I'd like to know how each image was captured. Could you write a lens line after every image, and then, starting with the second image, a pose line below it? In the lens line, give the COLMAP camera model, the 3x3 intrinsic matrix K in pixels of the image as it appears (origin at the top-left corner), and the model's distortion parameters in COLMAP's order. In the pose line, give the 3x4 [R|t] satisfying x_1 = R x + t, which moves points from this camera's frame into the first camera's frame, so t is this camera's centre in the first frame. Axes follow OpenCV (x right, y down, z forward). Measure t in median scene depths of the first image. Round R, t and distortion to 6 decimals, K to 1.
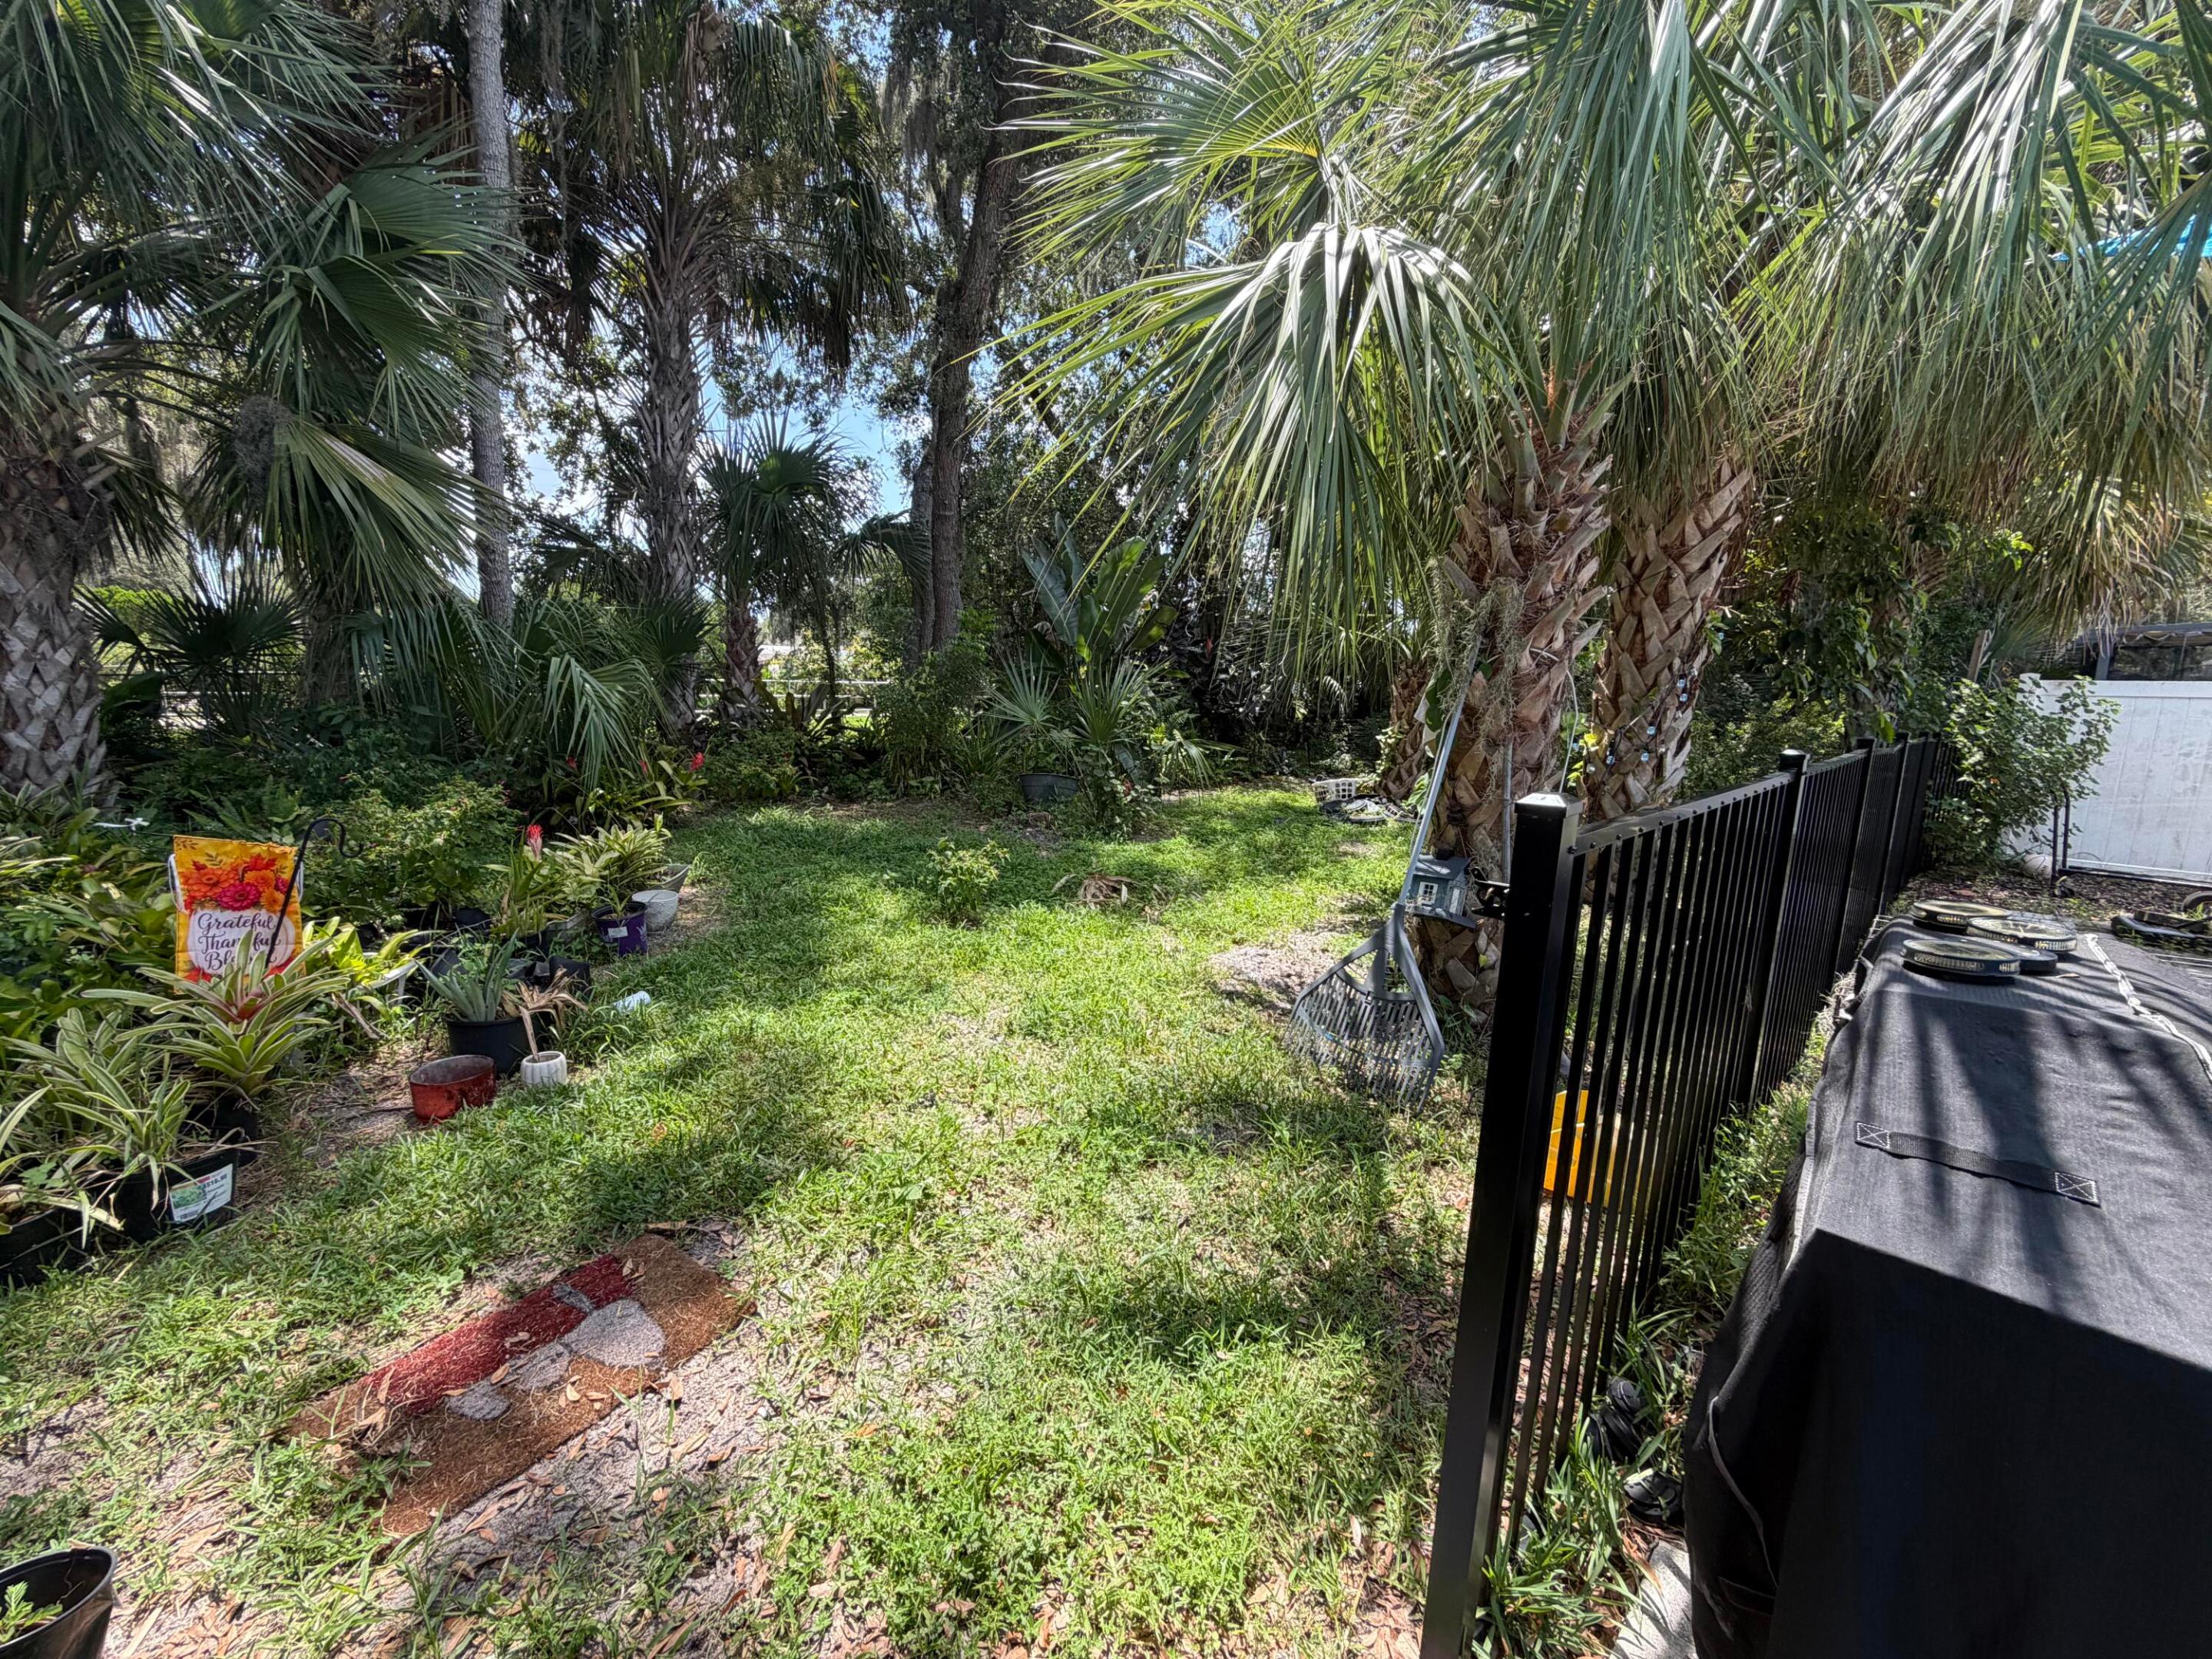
lens RADIAL K [[875.6, 0, 1100.7], [0, 875.6, 829.3], [0, 0, 1]] dist [0.003083, -0.001220]
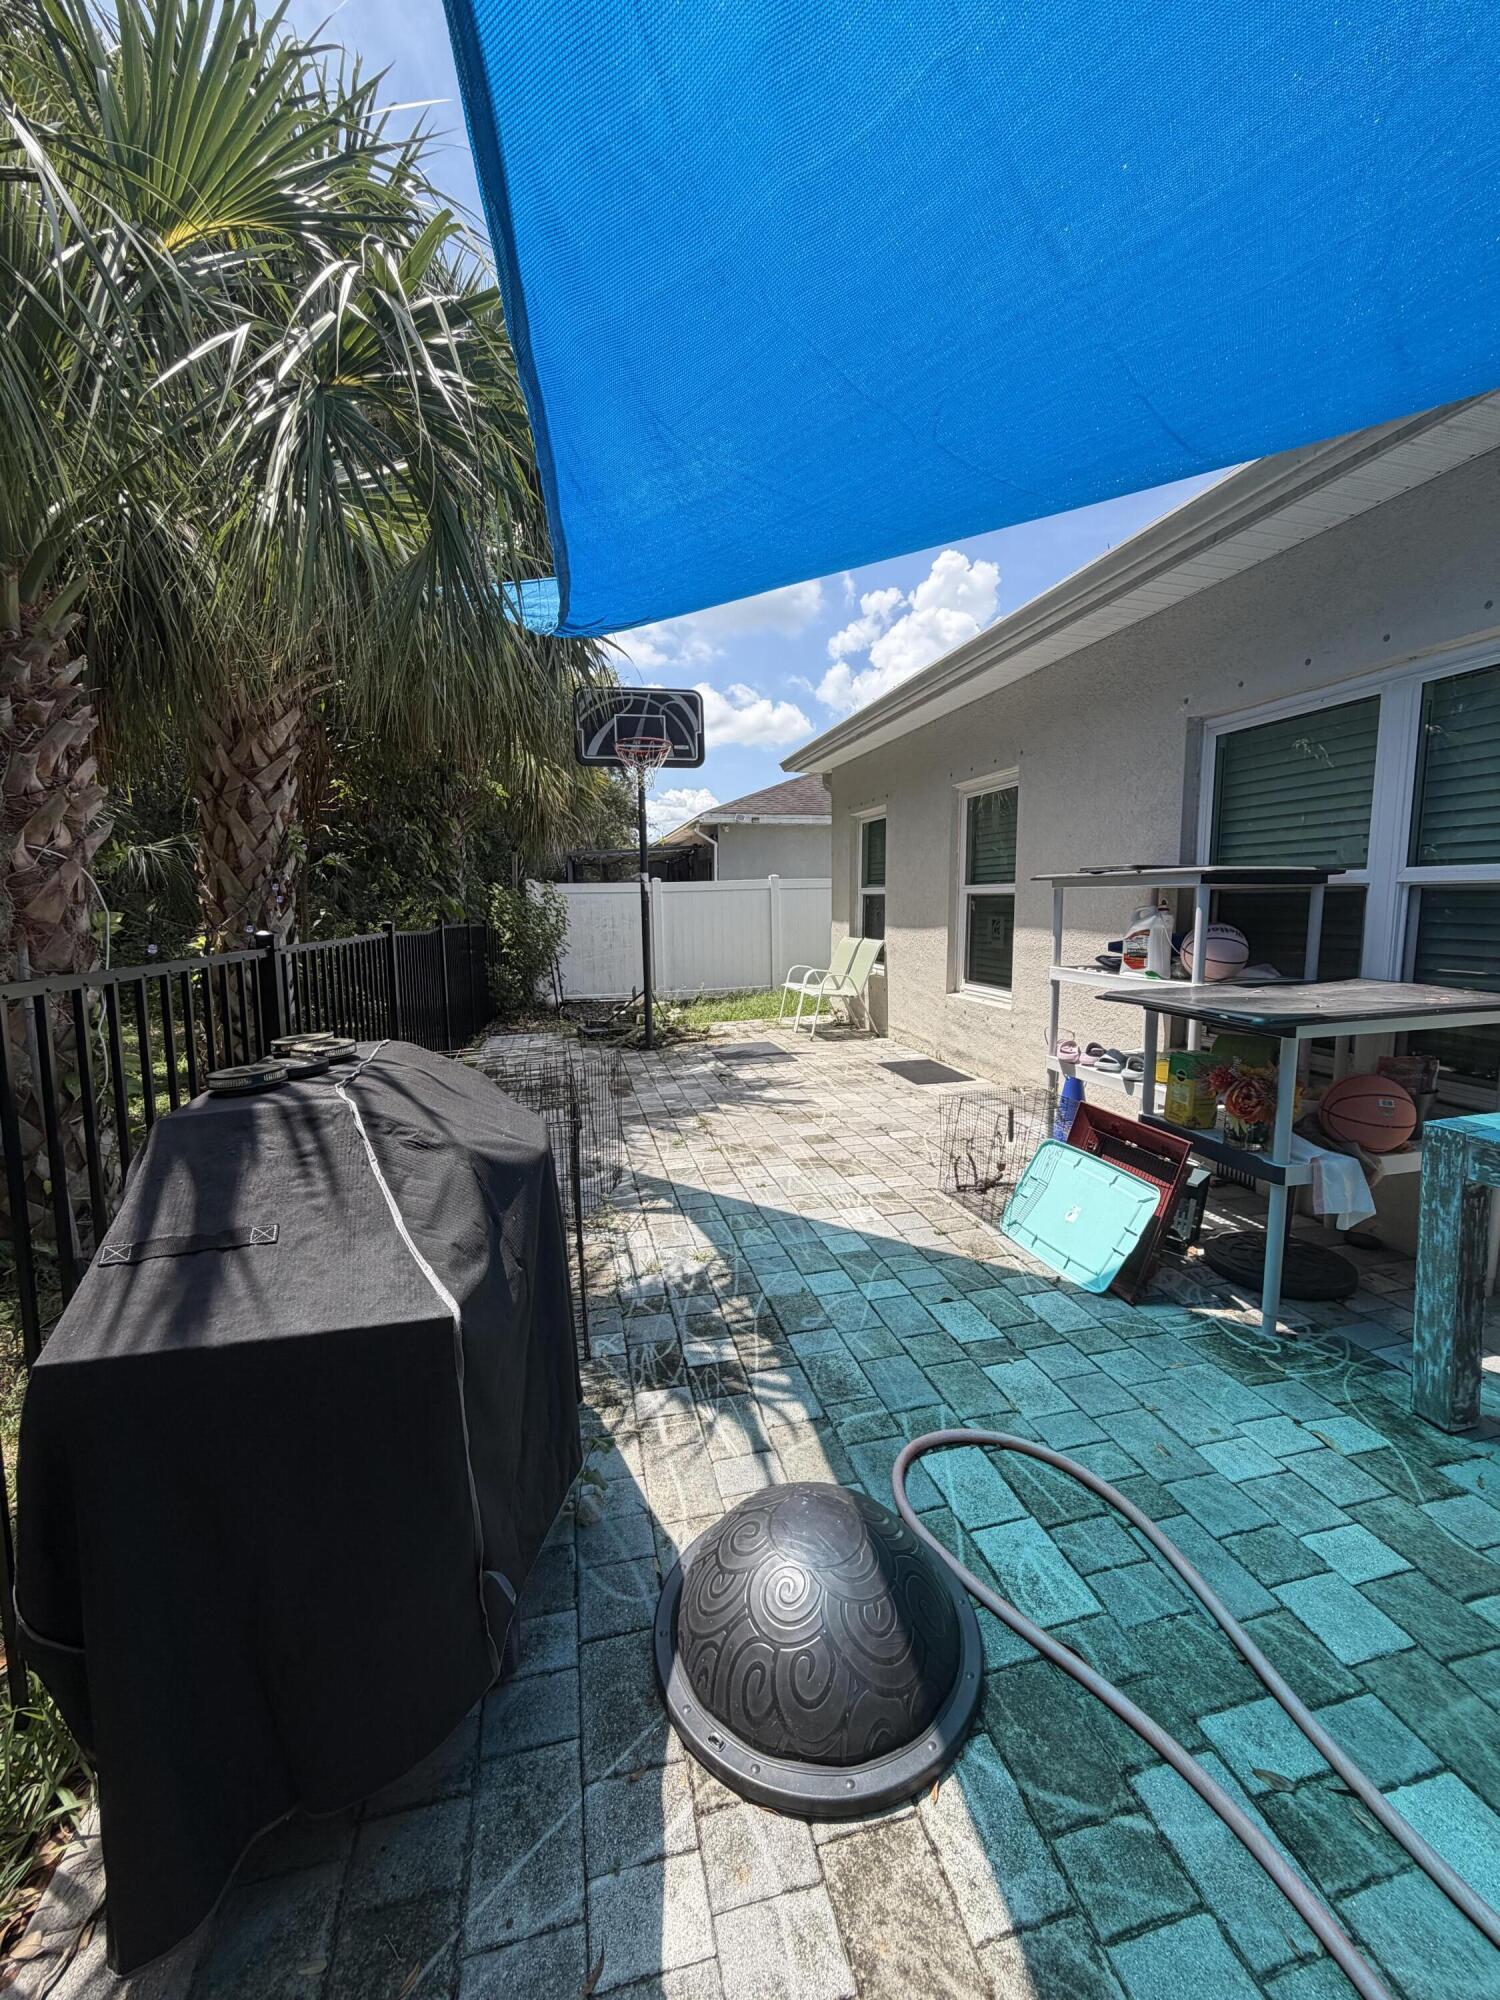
lens RADIAL K [[791.7, 0, 749.0], [0, 791.7, 992.4], [0, 0, 1]] dist [0.003083, -0.001220]
pose [[0.515601, -0.127354, 0.847312, 0.067213], [0.164945, 0.985149, 0.047700, 0.015060], [-0.840803, 0.115166, 0.528950, -0.032445]]
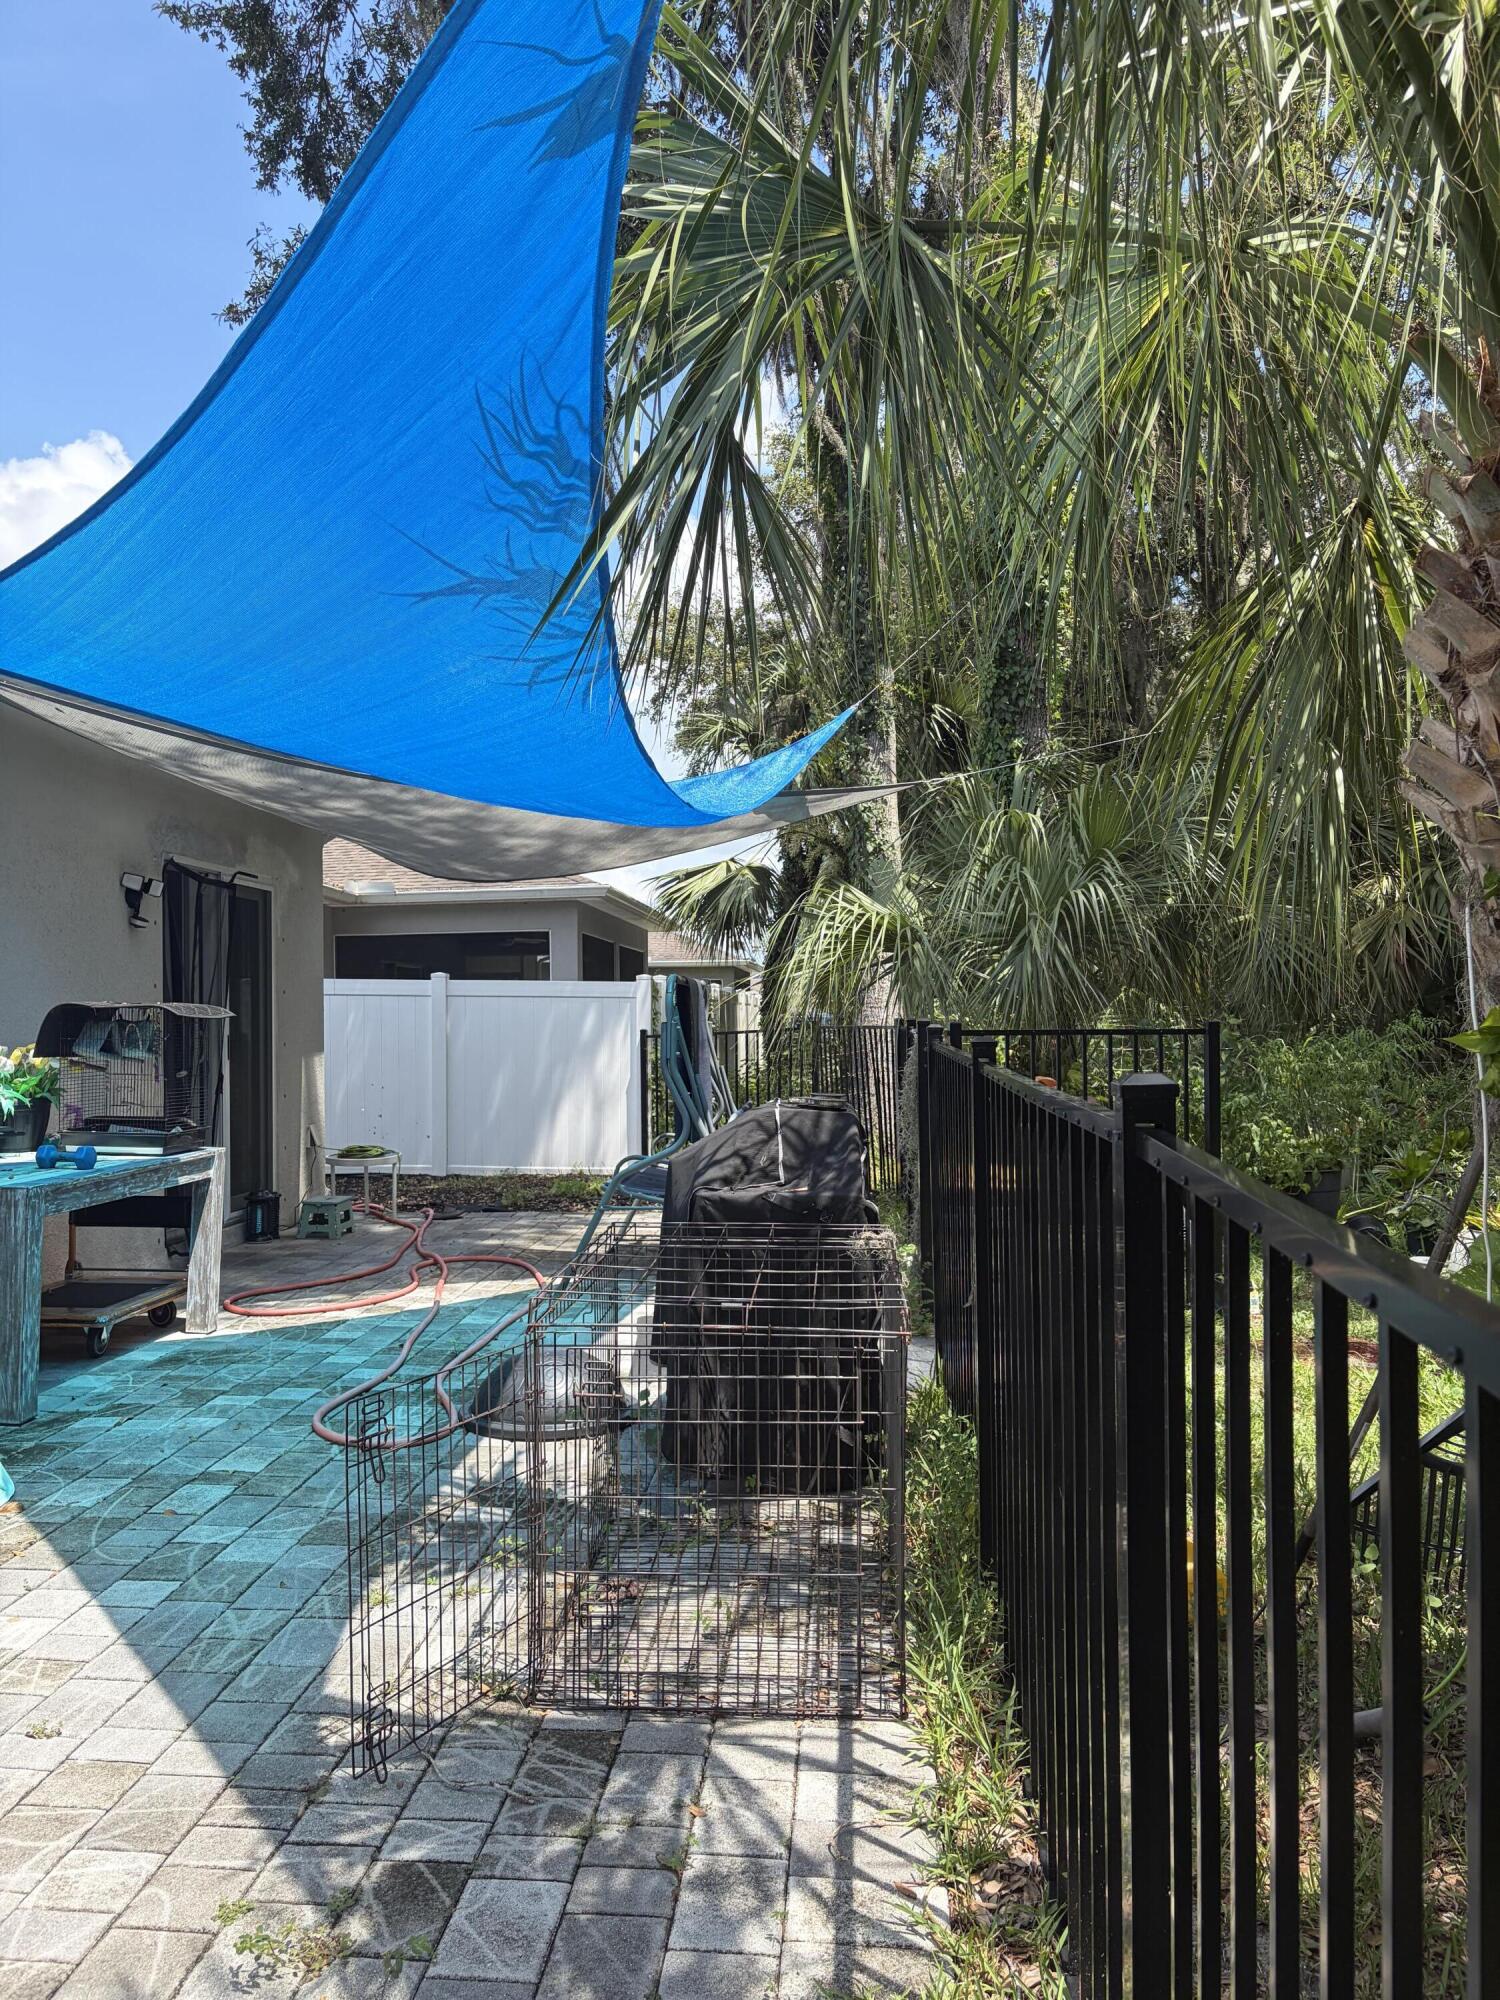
lens RADIAL K [[1534.0, 0, 759.2], [0, 1534.0, 999.2], [0, 0, 1]] dist [0.017370, -0.000261]
pose [[-0.751059, -0.024771, -0.659770, 0.608017], [-0.124751, 0.986620, 0.104969, -0.079687], [0.648342, 0.161145, -0.744100, 0.611802]]
